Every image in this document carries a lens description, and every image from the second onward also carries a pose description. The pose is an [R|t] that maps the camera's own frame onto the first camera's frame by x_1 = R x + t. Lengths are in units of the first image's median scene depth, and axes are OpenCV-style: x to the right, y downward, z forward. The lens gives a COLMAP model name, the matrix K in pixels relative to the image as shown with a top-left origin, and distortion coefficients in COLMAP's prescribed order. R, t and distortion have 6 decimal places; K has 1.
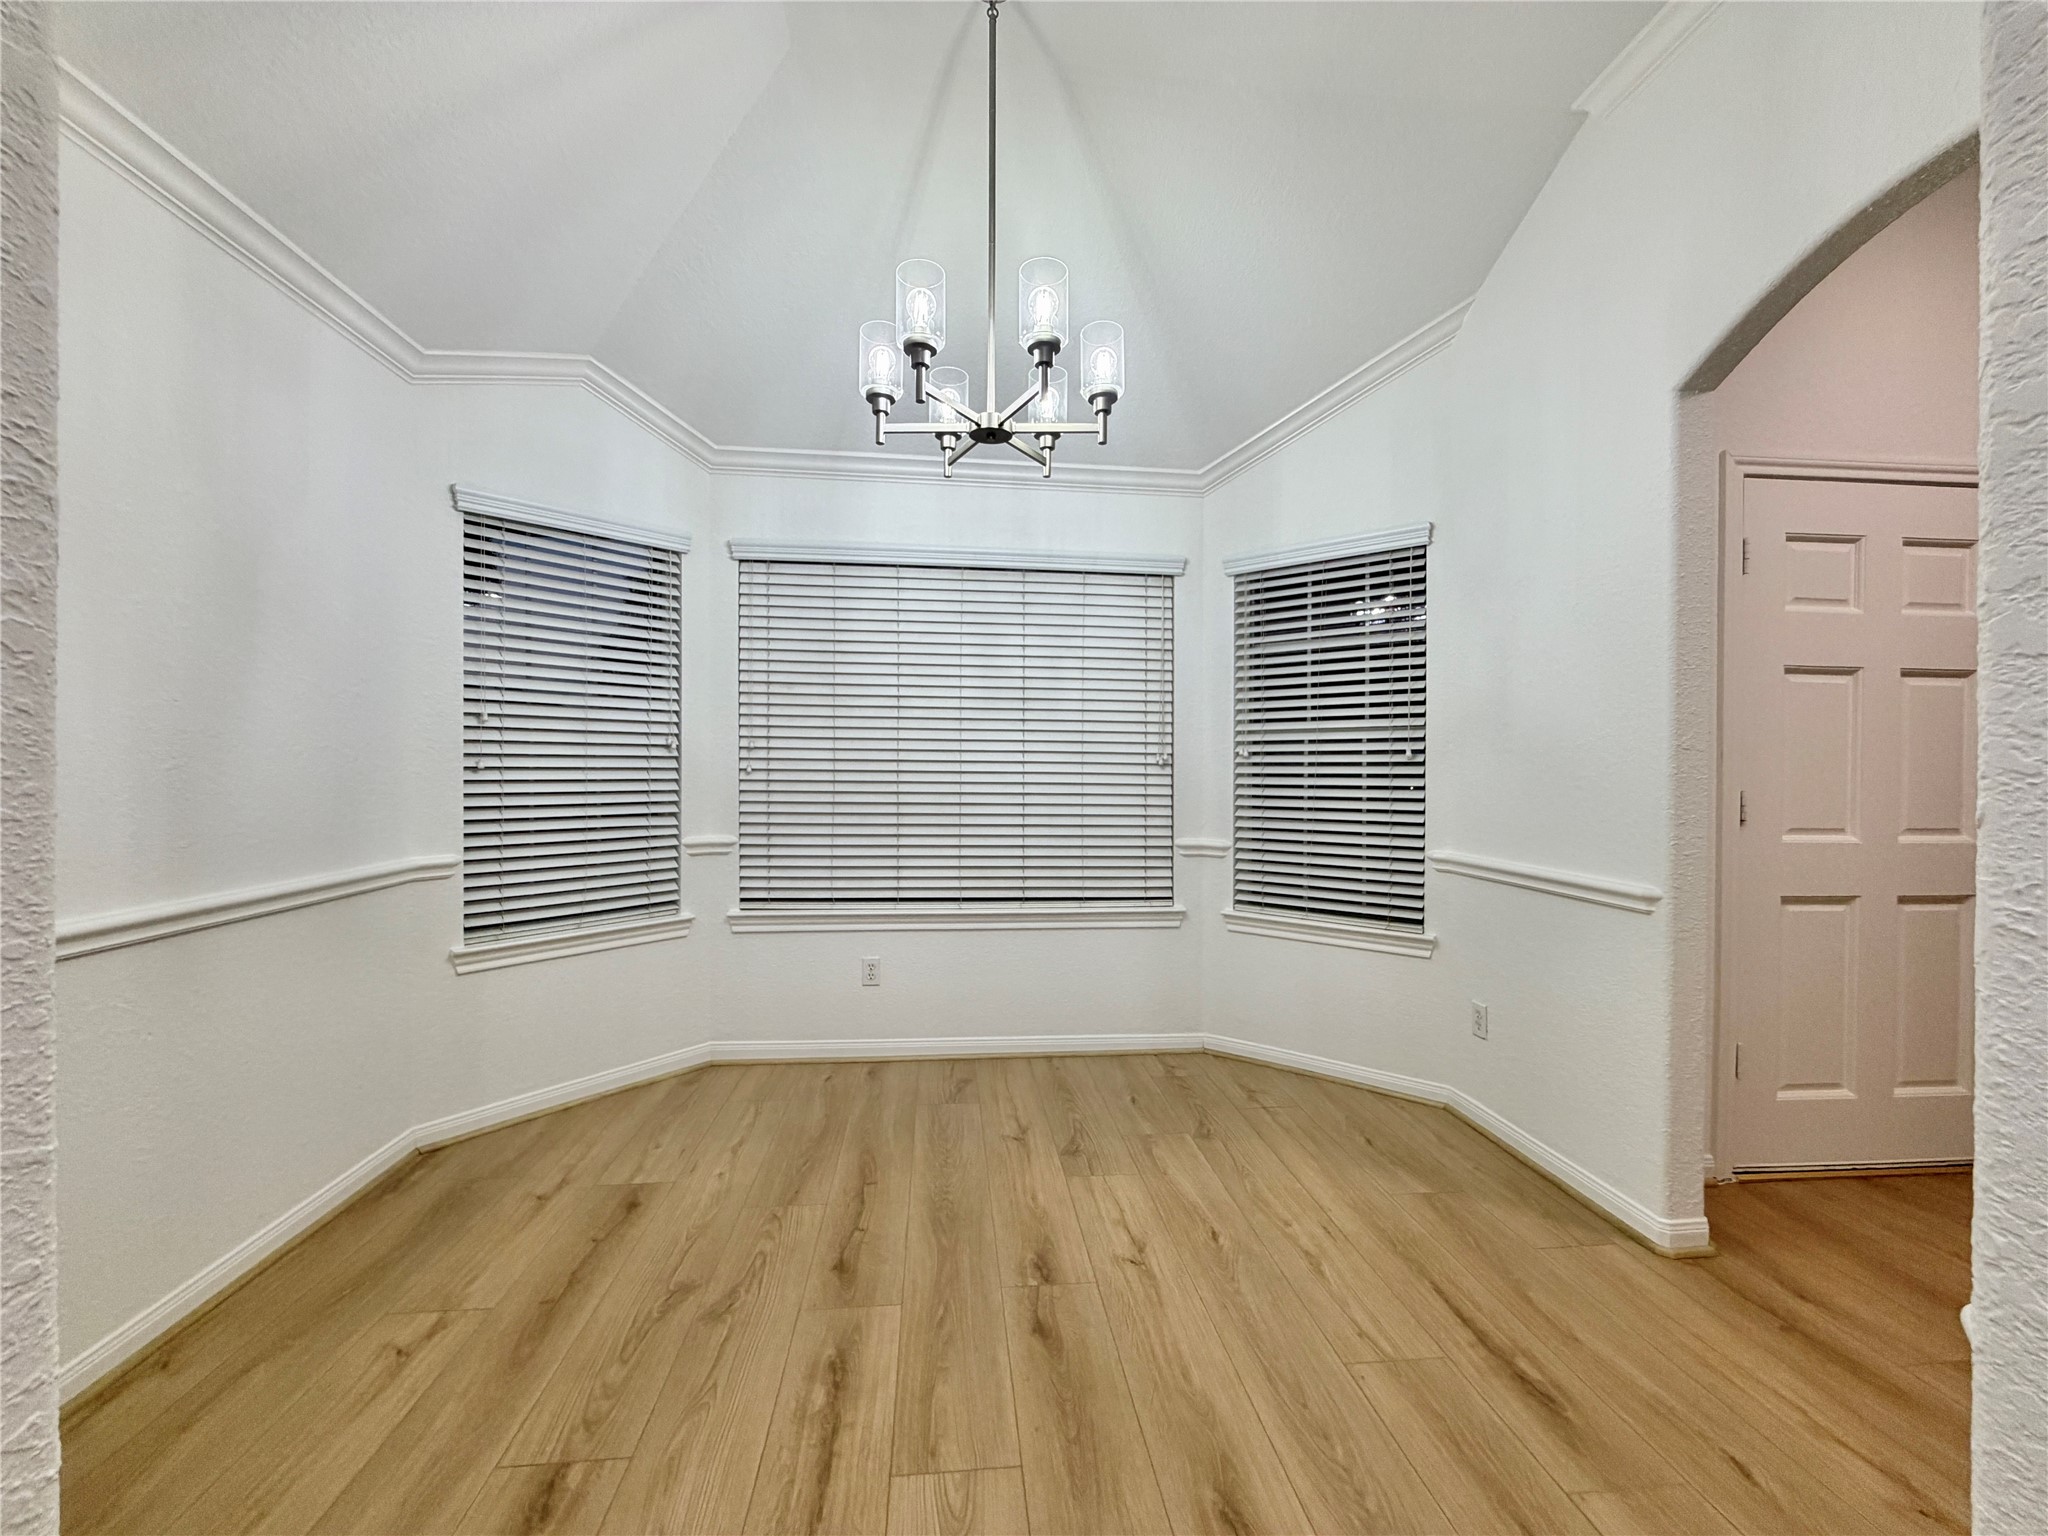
lens RADIAL K [[817.1, 0, 1024.0], [0, 817.1, 768.0], [0, 0, 1]] dist [-0.000141, 0.000029]
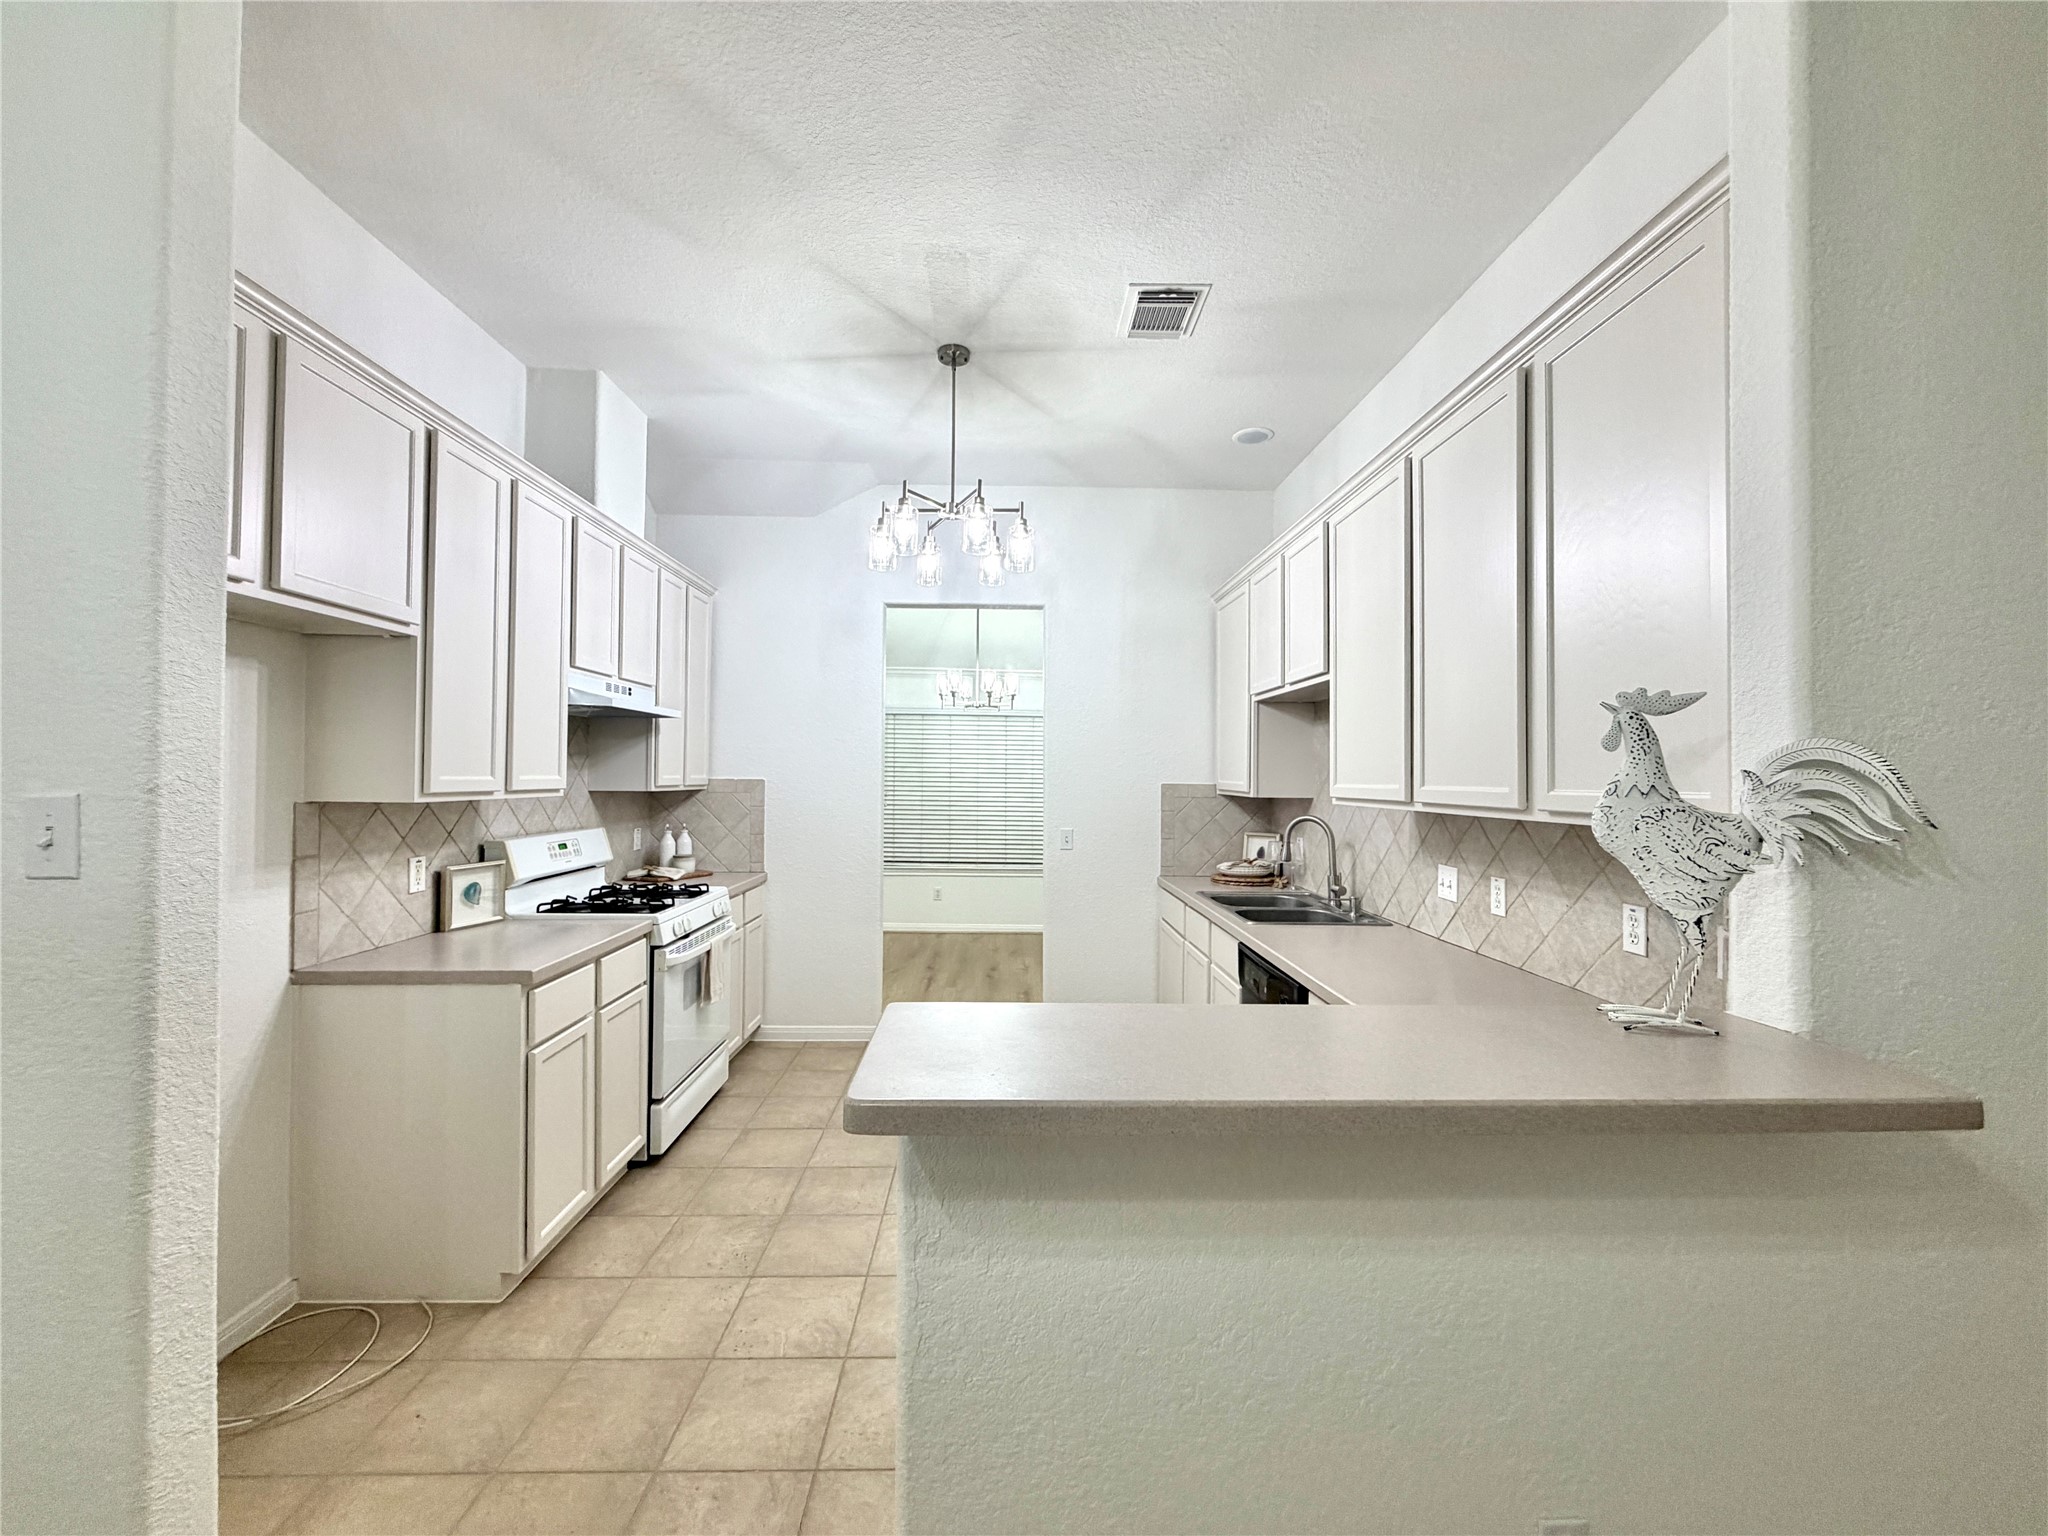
lens RADIAL K [[817.1, 0, 1024.0], [0, 817.1, 768.0], [0, 0, 1]] dist [-0.000141, 0.000029]
pose [[0.997441, 0.001705, -0.071478, 0.212269], [-0.003187, 0.999782, -0.020633, -0.054574], [0.071427, 0.020808, 0.997229, -1.244676]]
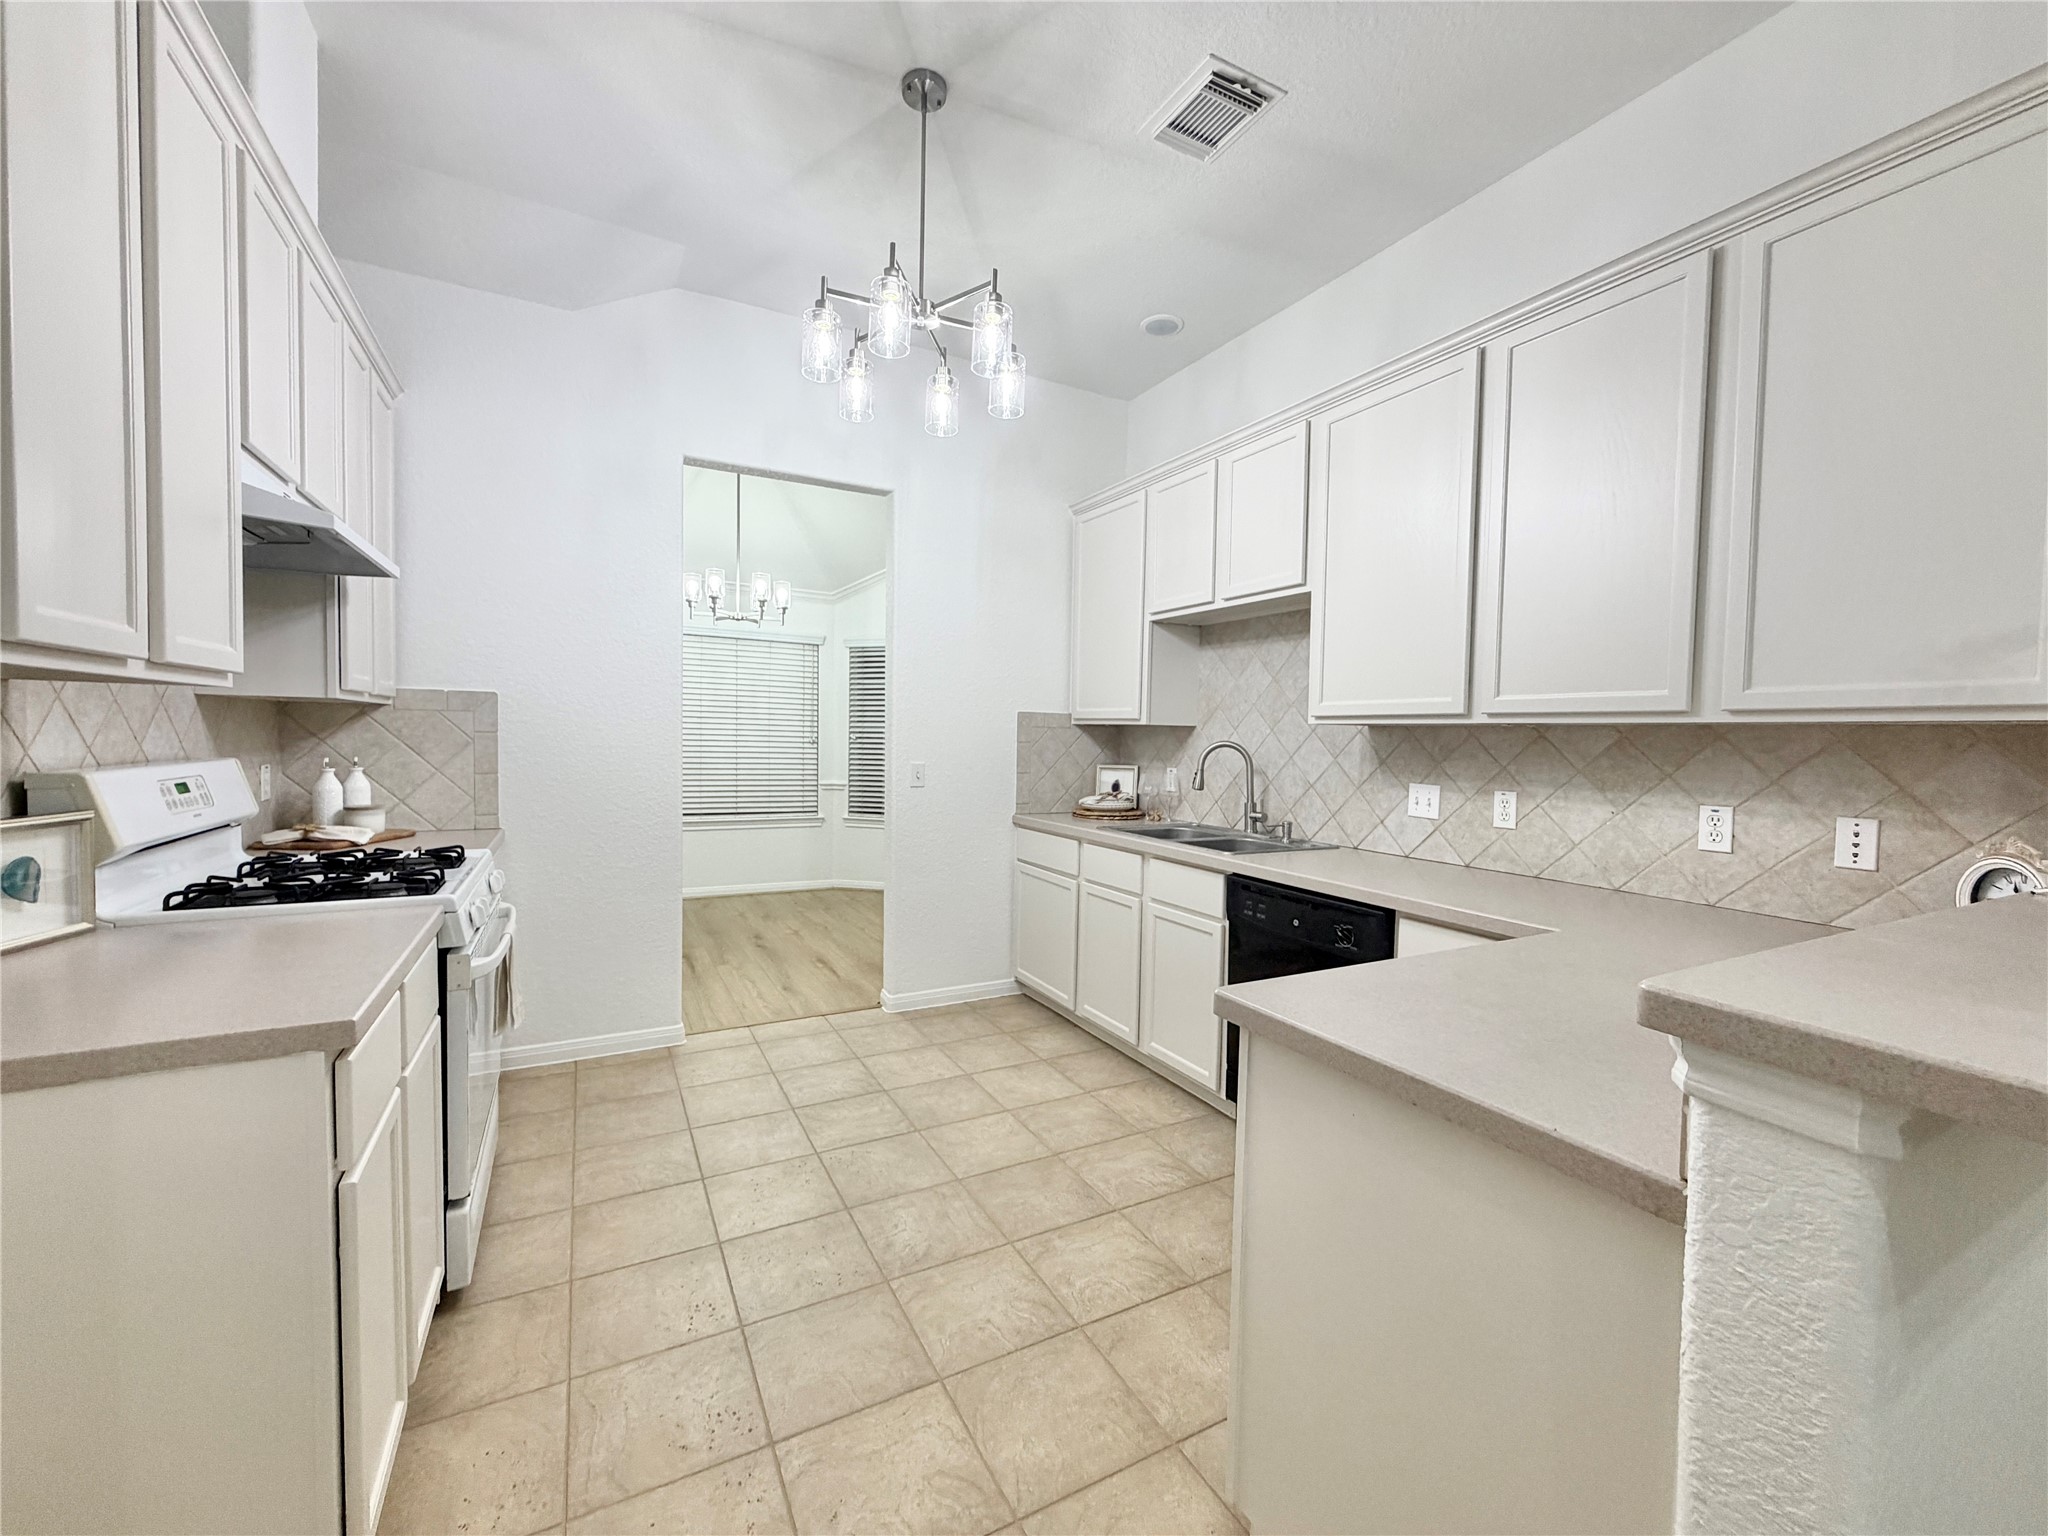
lens RADIAL K [[817.1, 0, 1024.0], [0, 817.1, 768.0], [0, 0, 1]] dist [-0.000141, 0.000029]
pose [[0.924479, -0.003925, 0.381213, -0.107456], [-0.009862, 0.999366, 0.034207, -0.015501], [-0.381106, -0.035383, 0.923854, -1.004948]]
